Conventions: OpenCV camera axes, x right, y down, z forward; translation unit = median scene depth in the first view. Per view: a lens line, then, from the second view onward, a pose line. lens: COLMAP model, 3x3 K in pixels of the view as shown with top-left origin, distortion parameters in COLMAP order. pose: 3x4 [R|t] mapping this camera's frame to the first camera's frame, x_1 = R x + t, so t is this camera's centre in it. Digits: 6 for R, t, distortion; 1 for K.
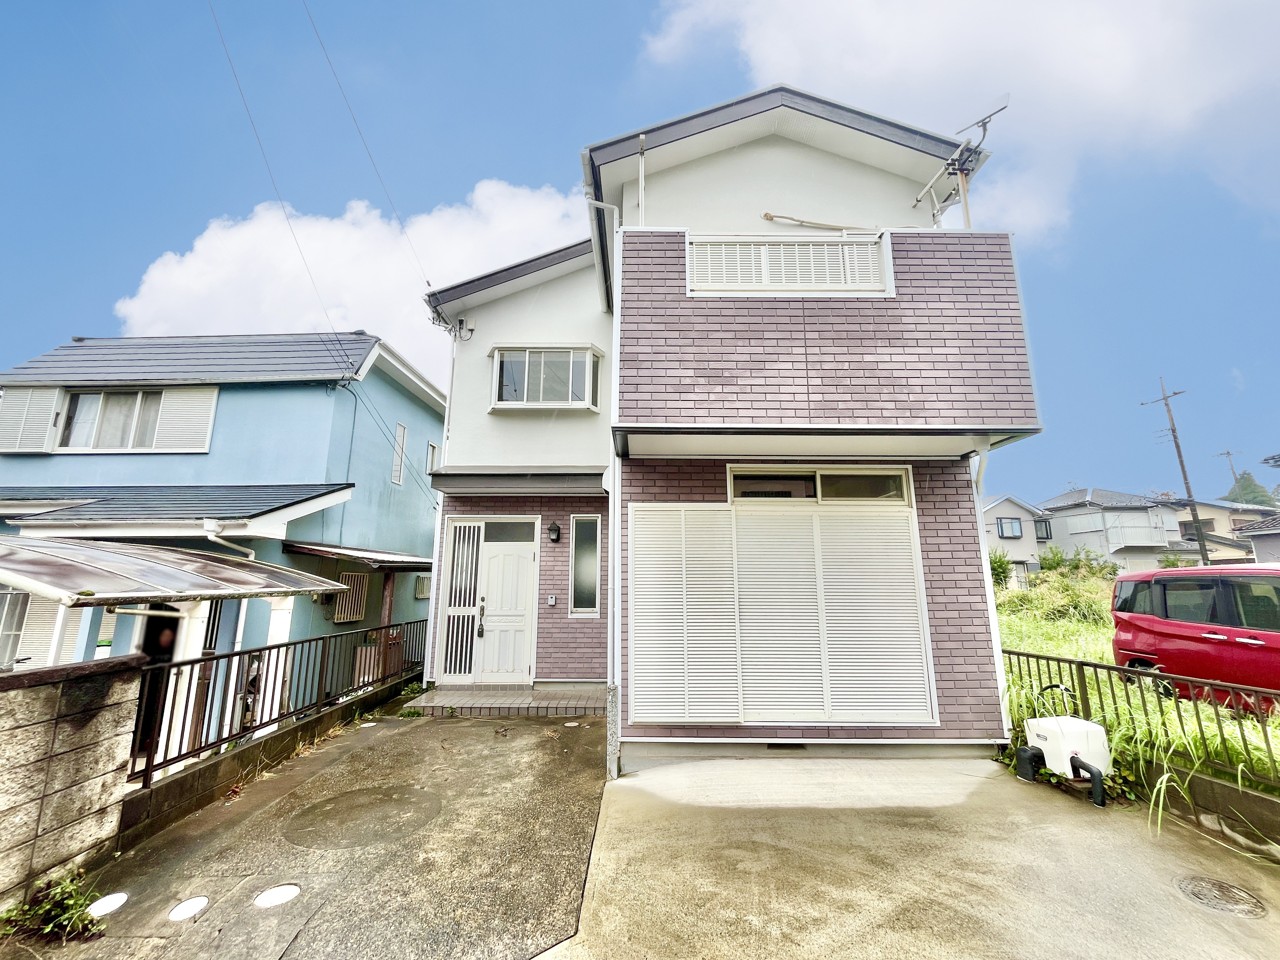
lens RADIAL K [[515.4, 0, 640.0], [0, 515.4, 480.0], [0, 0, 1]] dist [-0.002714, -0.000194]
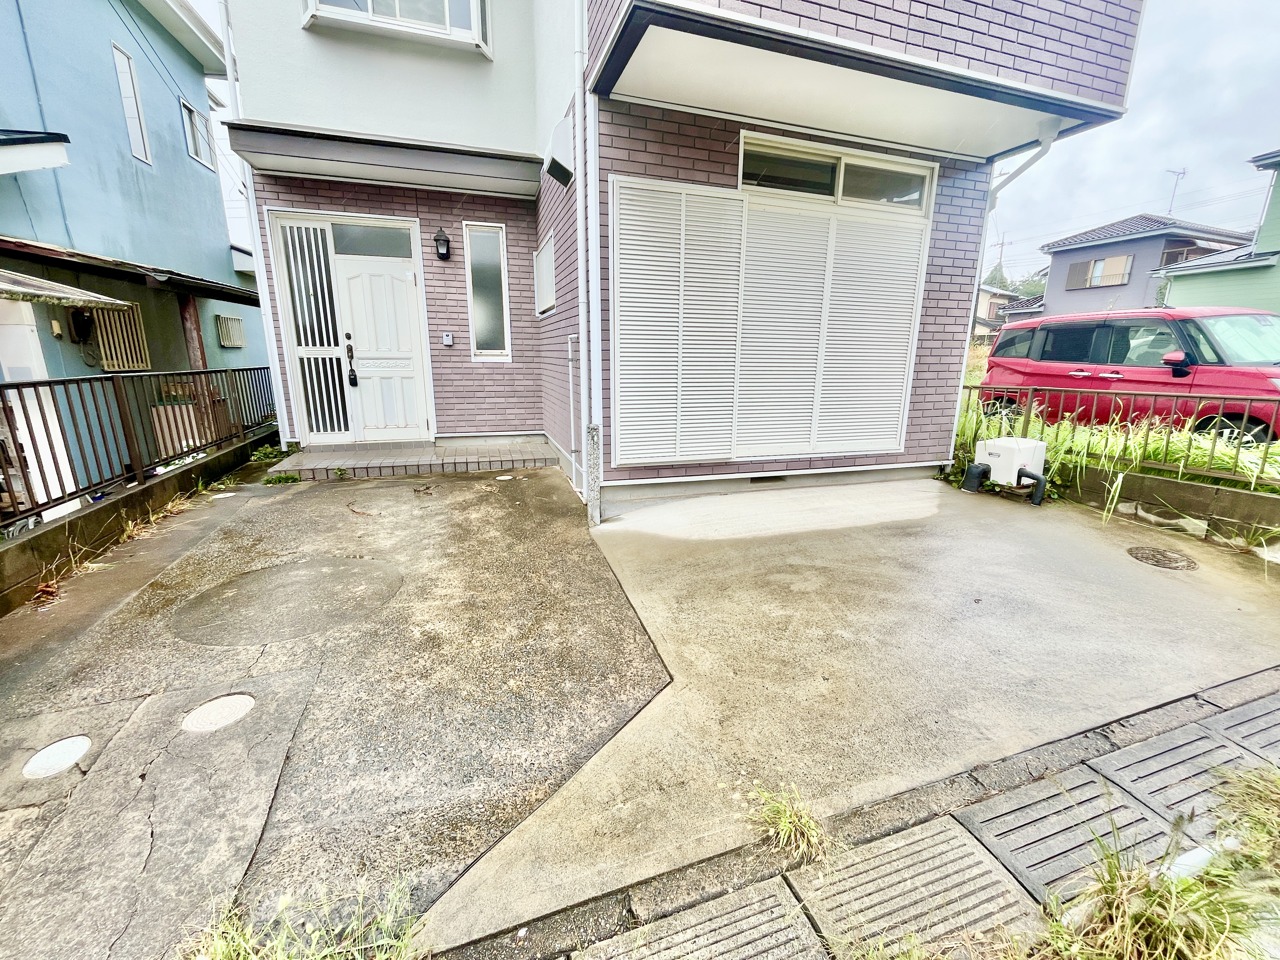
lens RADIAL K [[515.4, 0, 640.0], [0, 515.4, 480.0], [0, 0, 1]] dist [-0.002714, -0.000194]
pose [[0.951112, -0.063527, 0.302243, -0.220024], [-0.069861, 0.909000, 0.410900, 0.131420], [-0.300842, -0.411927, 0.860122, 0.229170]]
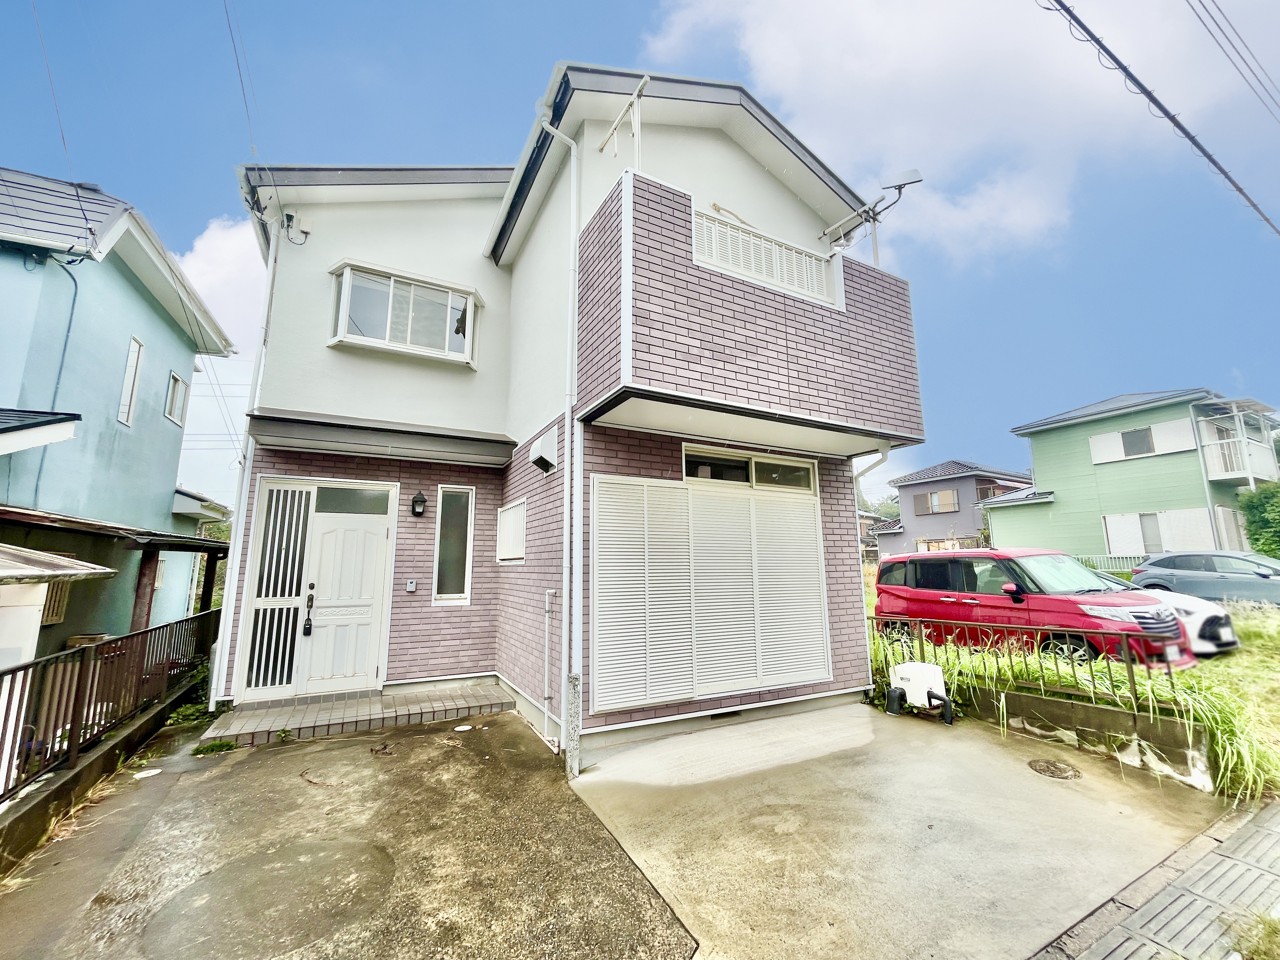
lens RADIAL K [[515.4, 0, 640.0], [0, 515.4, 480.0], [0, 0, 1]] dist [-0.002714, -0.000194]
pose [[0.884691, 0.072721, 0.460472, -0.367137], [-0.083364, 0.996515, 0.002789, 0.046979], [-0.458664, -0.040854, 0.887670, 0.155081]]
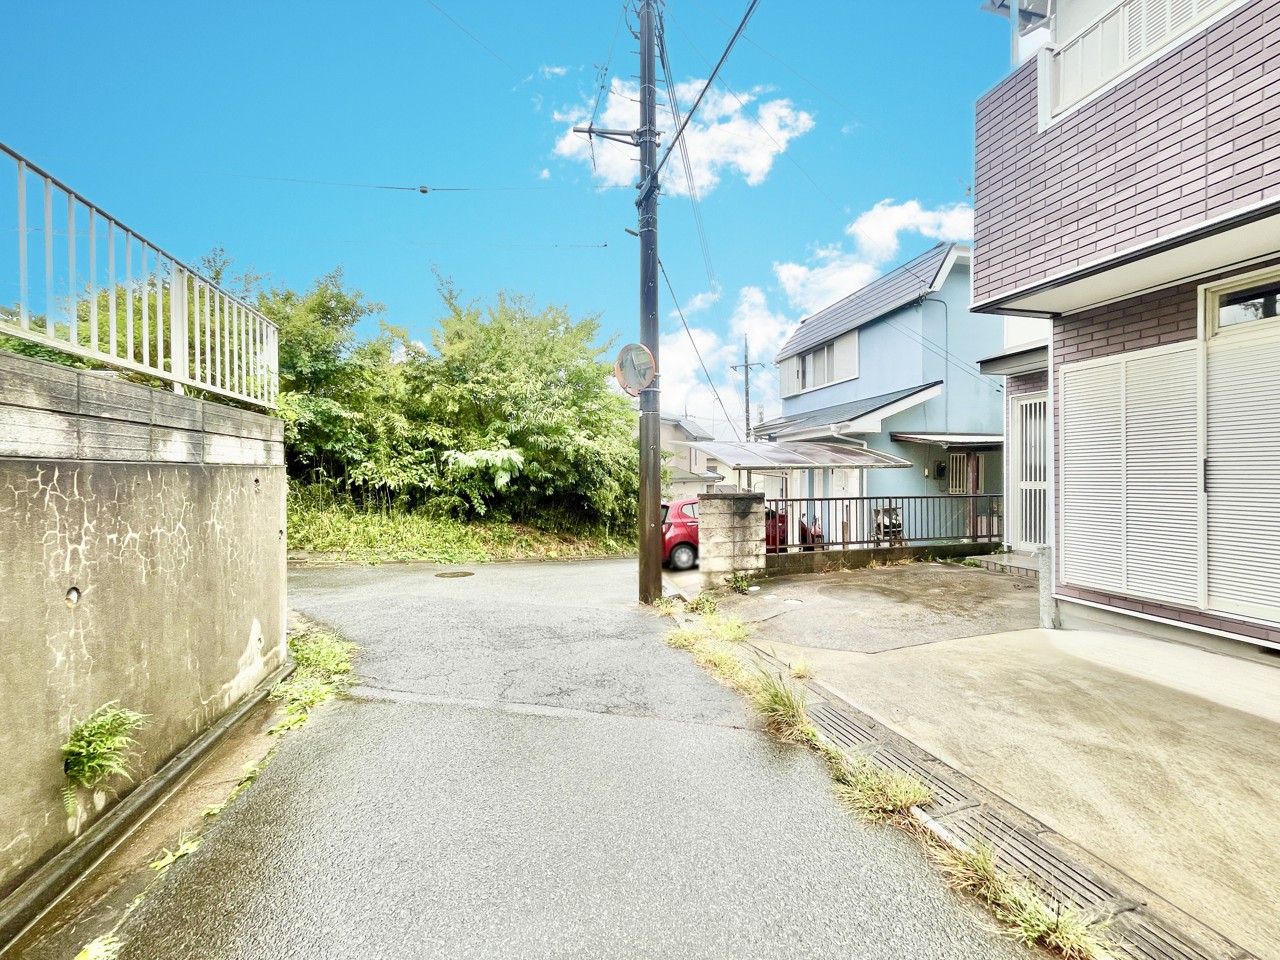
lens RADIAL K [[515.4, 0, 640.0], [0, 515.4, 480.0], [0, 0, 1]] dist [-0.002714, -0.000194]
pose [[0.253885, 0.007112, -0.967208, 0.703598], [0.195544, 0.978947, 0.058527, 0.043581], [0.947262, -0.203991, 0.247149, -0.008270]]
